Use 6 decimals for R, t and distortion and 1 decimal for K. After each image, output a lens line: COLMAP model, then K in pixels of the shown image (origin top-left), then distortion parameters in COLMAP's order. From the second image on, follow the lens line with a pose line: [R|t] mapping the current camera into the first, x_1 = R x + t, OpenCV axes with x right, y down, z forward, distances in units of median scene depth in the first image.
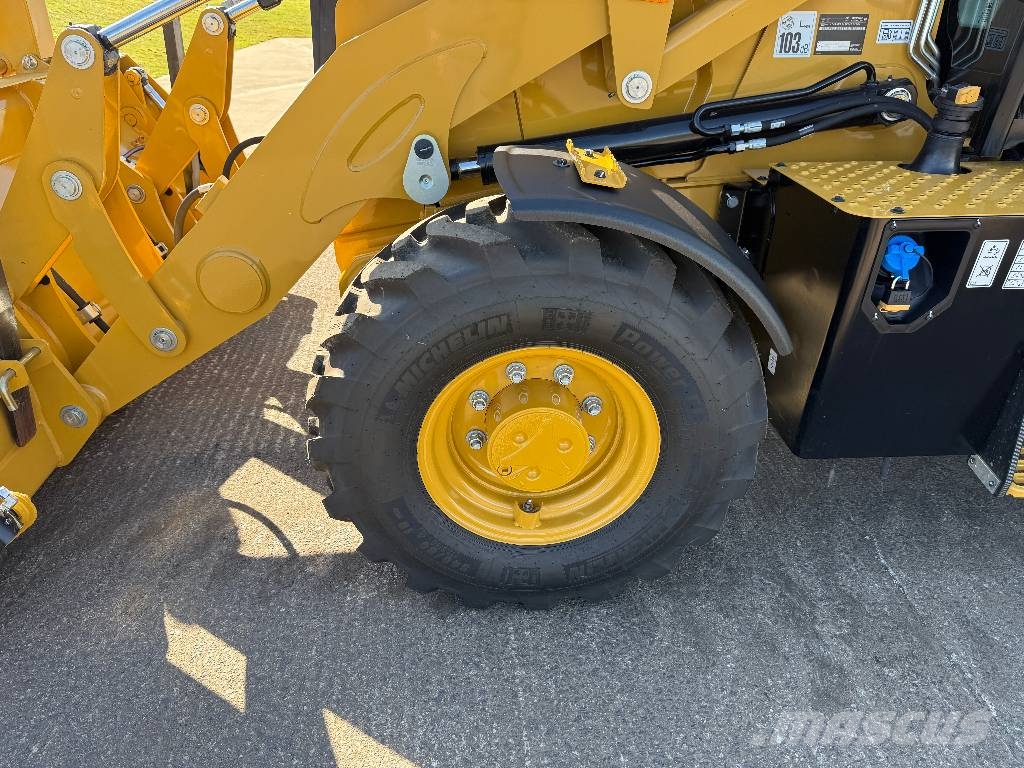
lens RADIAL K [[733.4, 0, 495.4], [0, 733.4, 388.5], [0, 0, 1]] dist [0.086855, -0.137110]
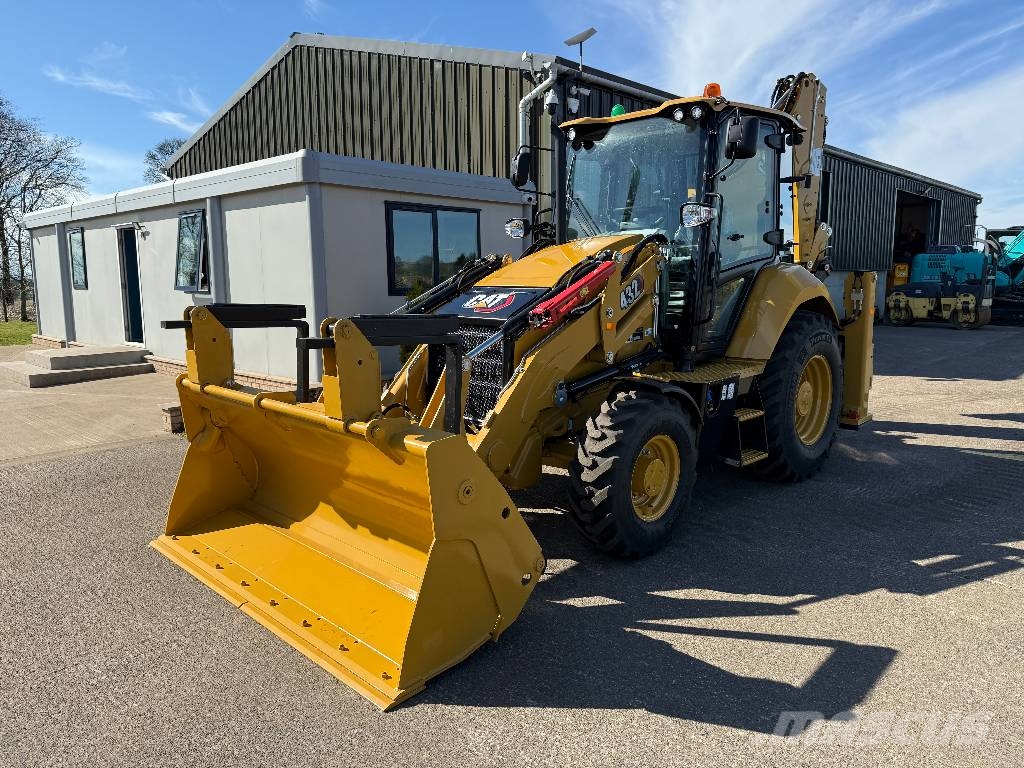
lens RADIAL K [[751.2, 0, 512.0], [0, 751.2, 384.0], [0, 0, 1]] dist [0.003837, -0.001545]
pose [[0.715874, -0.115095, 0.688679, -2.067195], [0.351138, 0.911866, -0.212609, 0.162965], [-0.603513, 0.394022, 0.693195, -0.708084]]
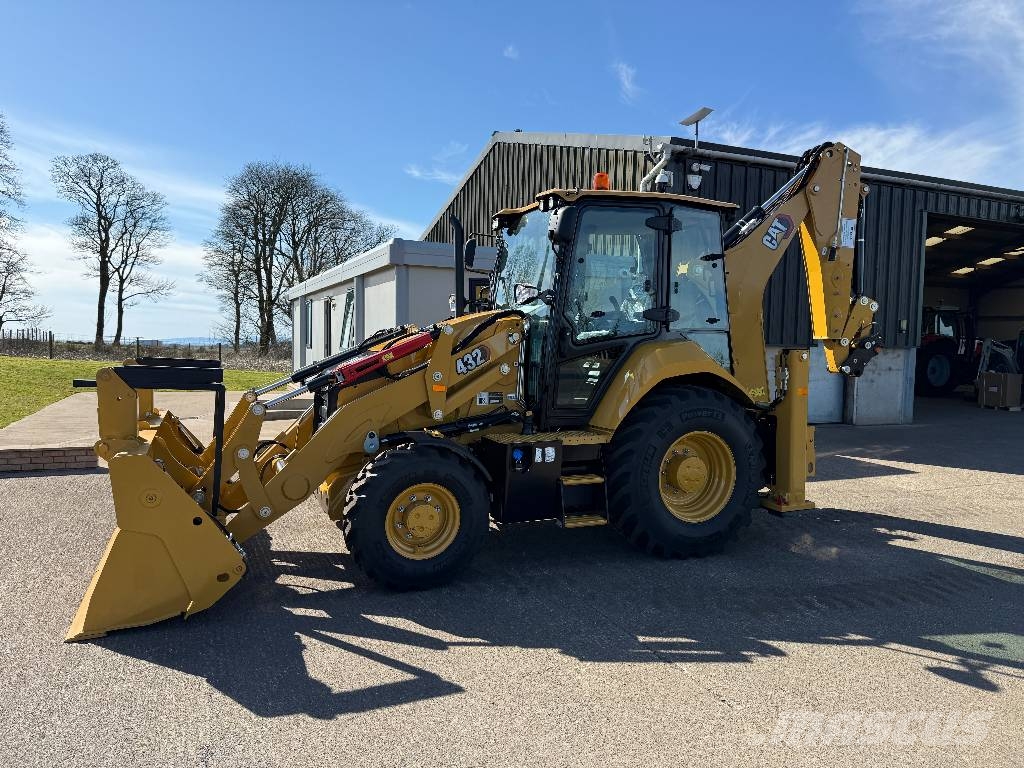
lens RADIAL K [[751.9, 0, 512.0], [0, 751.9, 384.0], [0, 0, 1]] dist [0.052811, -0.070646]
pose [[0.938061, -0.012496, 0.346245, -0.647127], [0.160426, 0.901432, -0.402100, 0.852645], [-0.307092, 0.432741, 0.847602, -1.954157]]
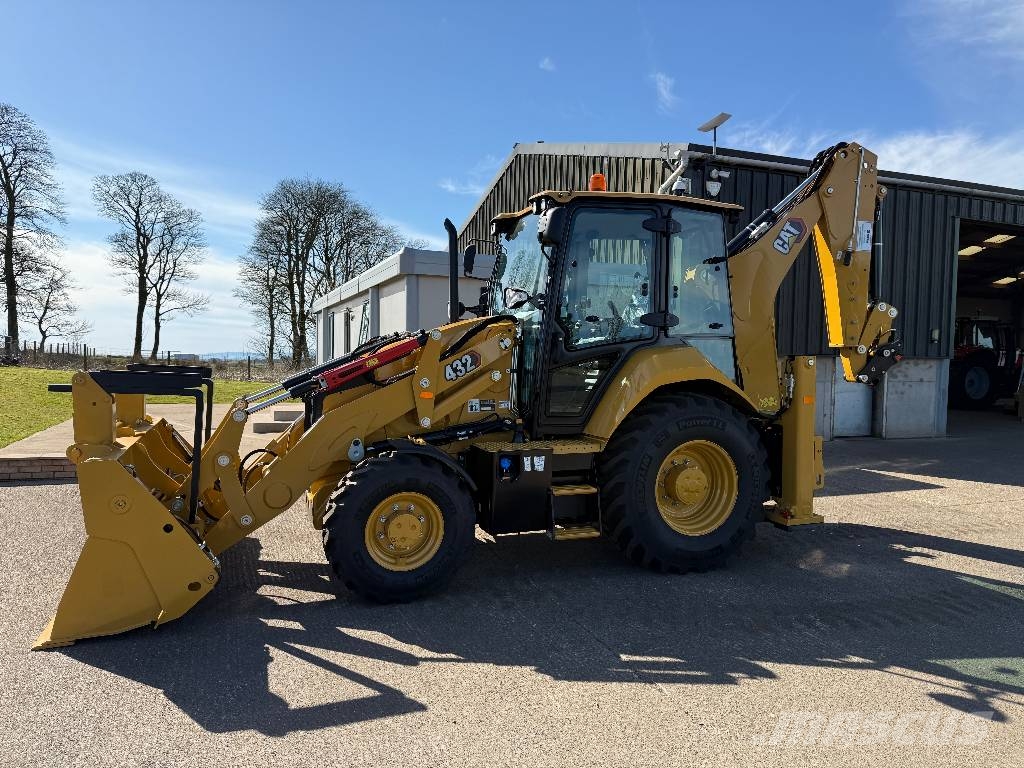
lens RADIAL K [[751.9, 0, 512.0], [0, 751.9, 384.0], [0, 0, 1]] dist [0.052811, -0.070646]
pose [[0.953341, -0.005269, 0.301850, -0.427819], [0.140061, 0.893453, -0.426761, 0.873448], [-0.267440, 0.449126, 0.852503, -1.911171]]
